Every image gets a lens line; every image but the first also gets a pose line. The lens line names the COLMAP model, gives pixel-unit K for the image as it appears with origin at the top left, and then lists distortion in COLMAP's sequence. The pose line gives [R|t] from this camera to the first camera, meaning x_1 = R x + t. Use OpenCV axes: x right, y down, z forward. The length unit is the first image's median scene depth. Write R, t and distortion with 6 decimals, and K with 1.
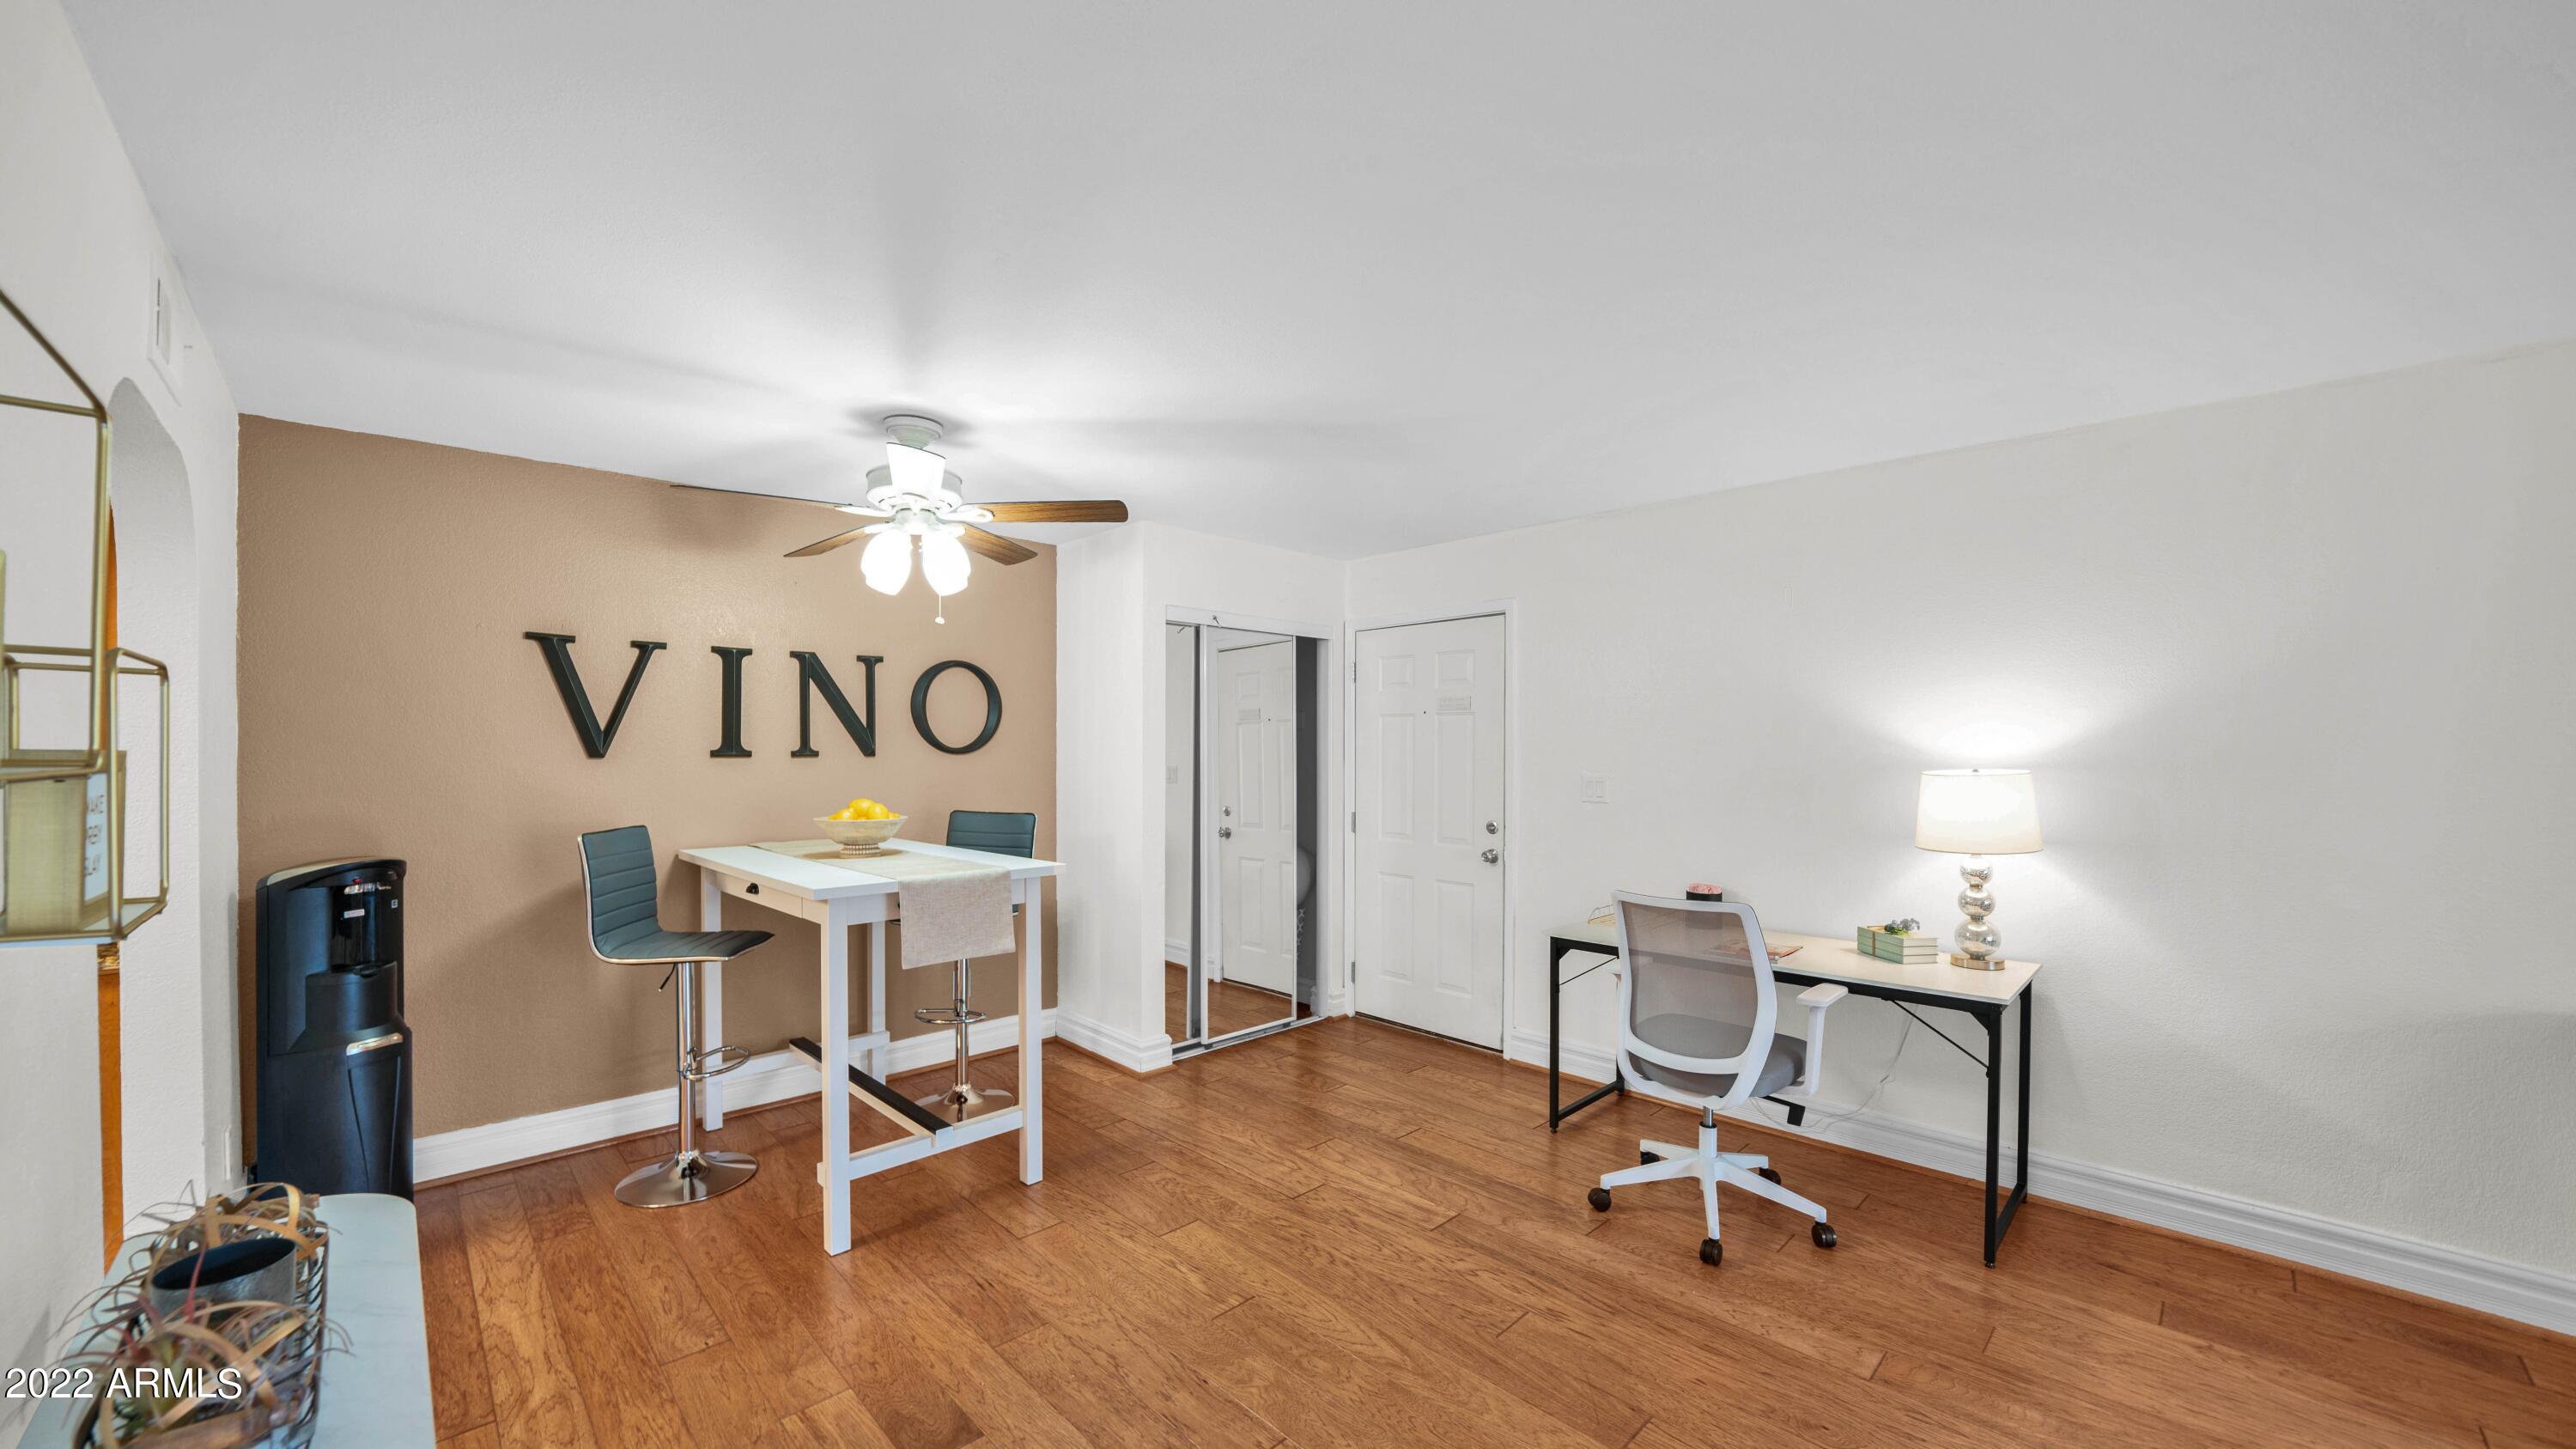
lens RADIAL K [[950.4, 0, 1276.1], [0, 950.4, 753.9], [0, 0, 1]] dist [-0.013408, -0.000070]
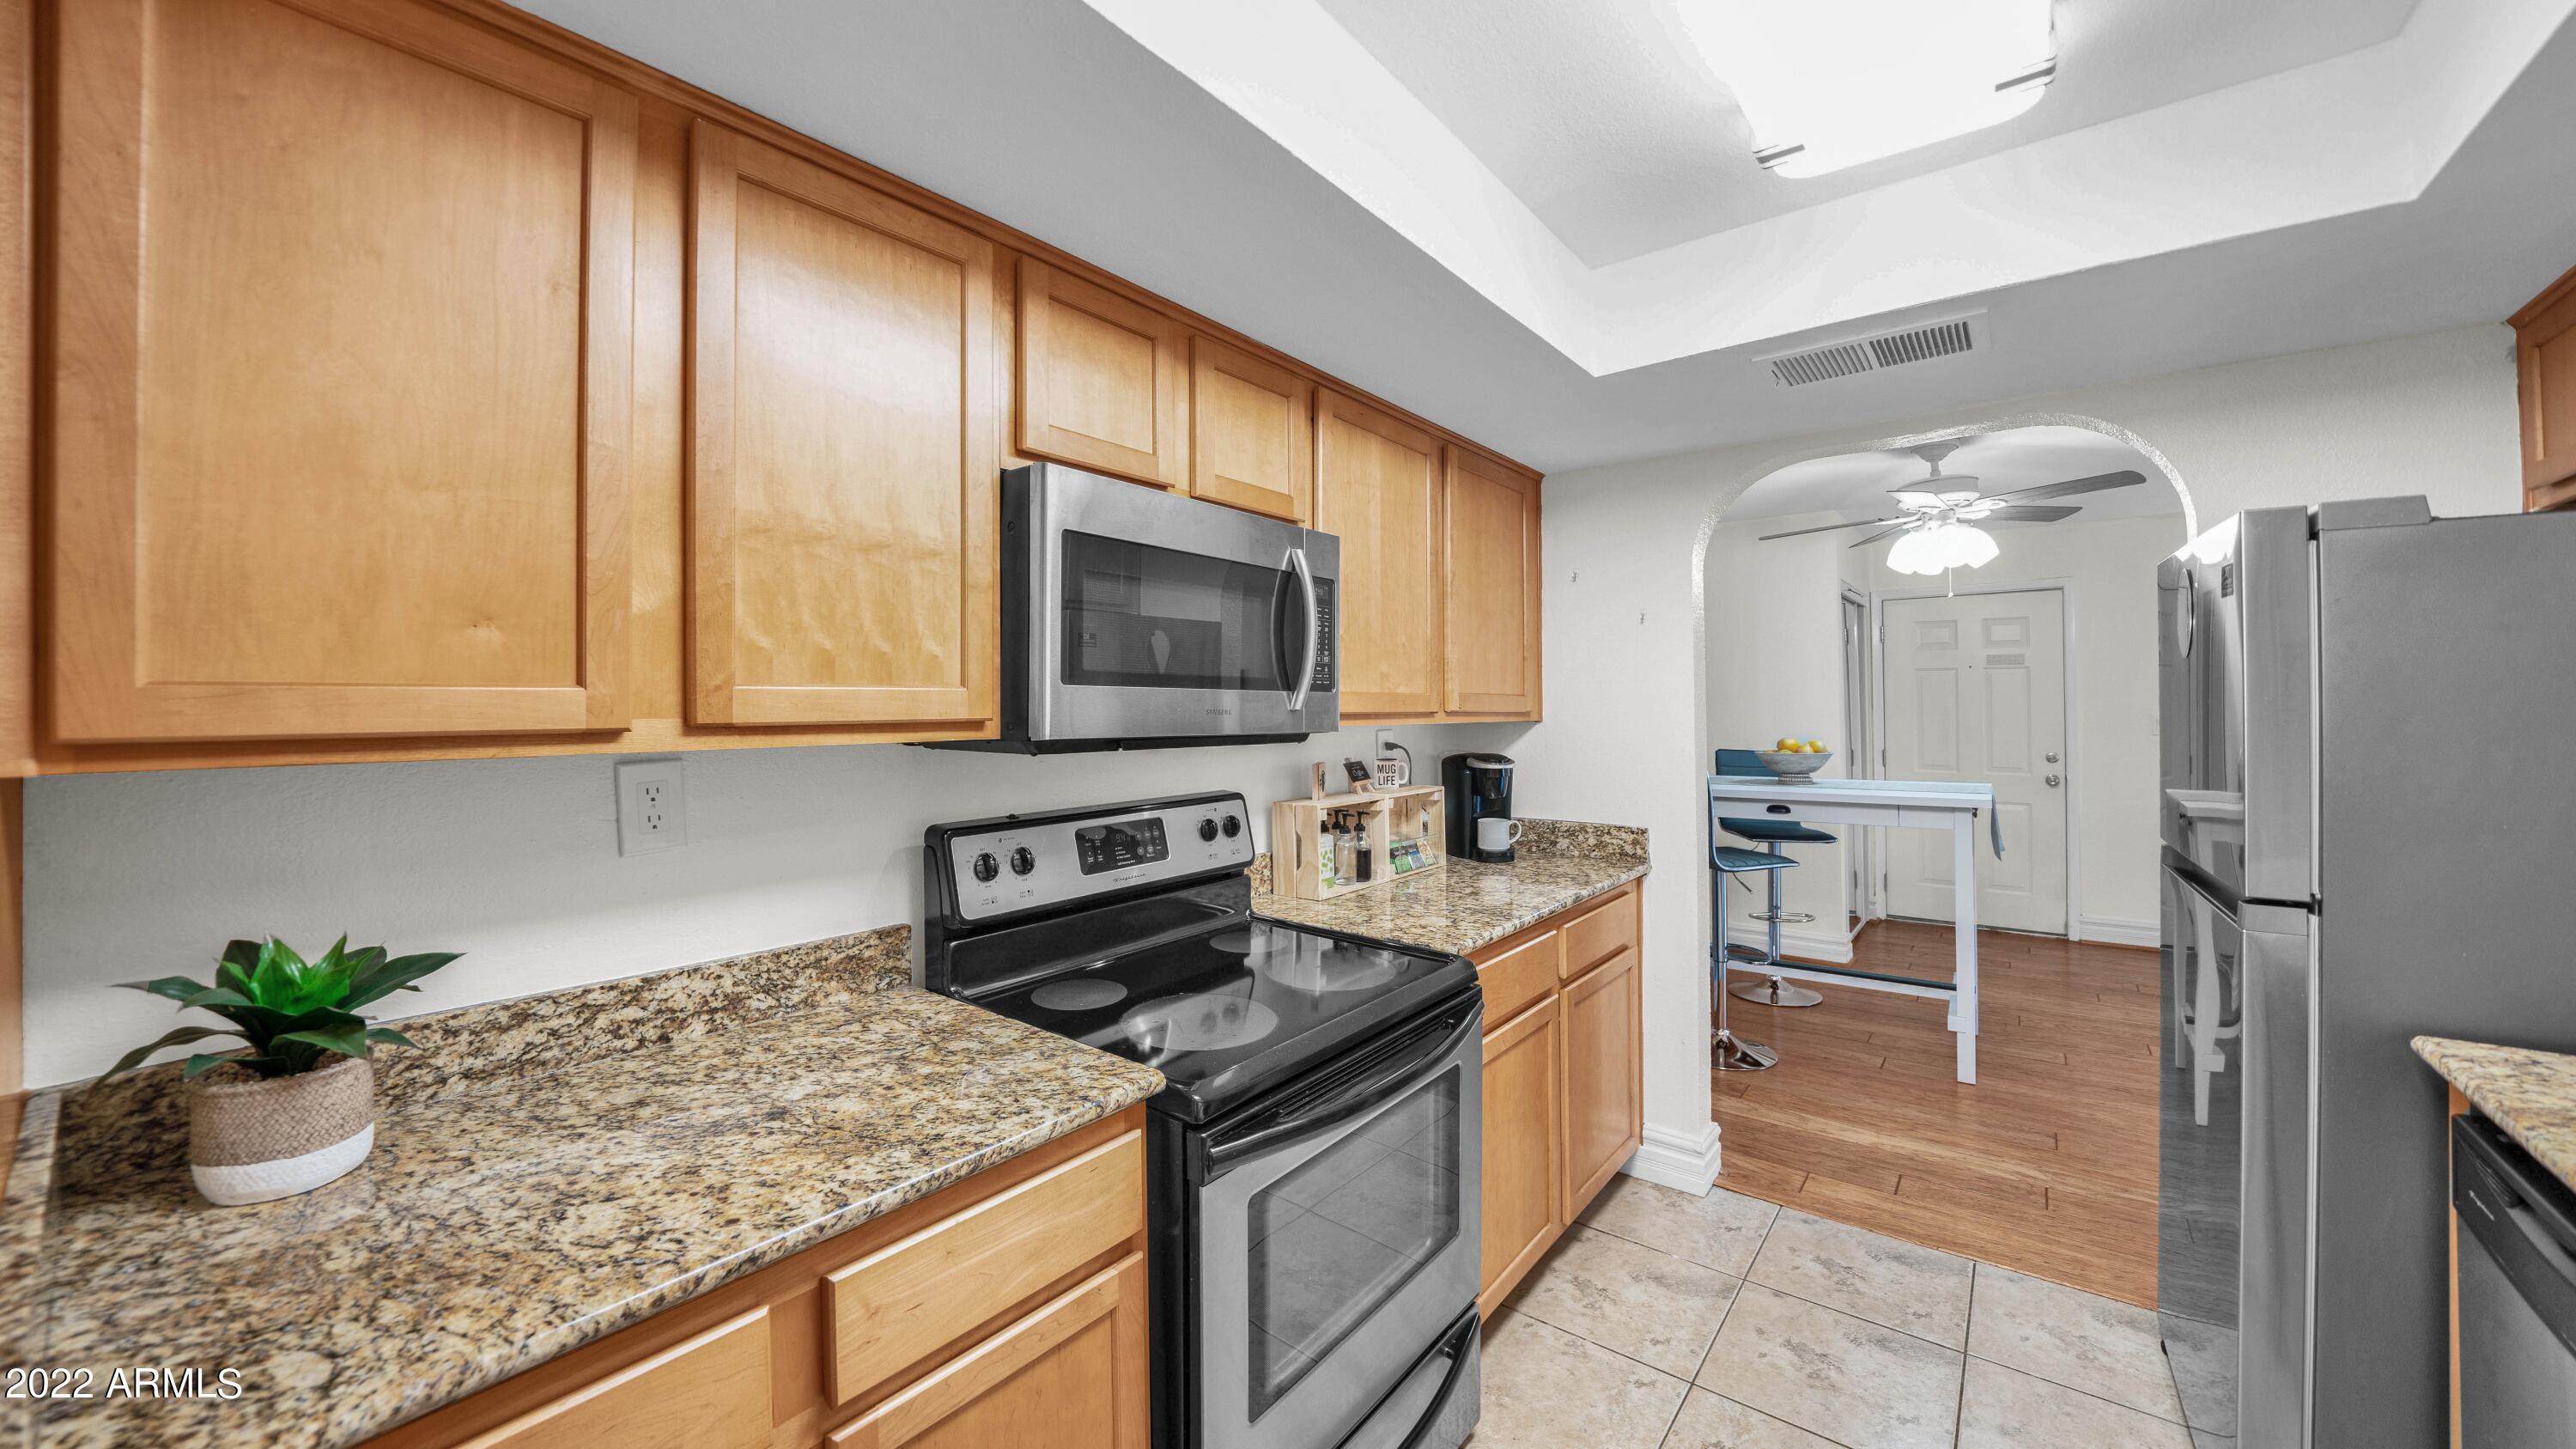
lens RADIAL K [[938.6, 0, 1290.1], [0, 938.6, 702.5], [0, 0, 1]] dist [-0.022355, -0.000034]
pose [[0.991071, -0.009061, 0.133027, -1.208668], [0.010954, 0.999849, -0.013509, 0.012818], [-0.132885, 0.014846, 0.991020, -0.107029]]
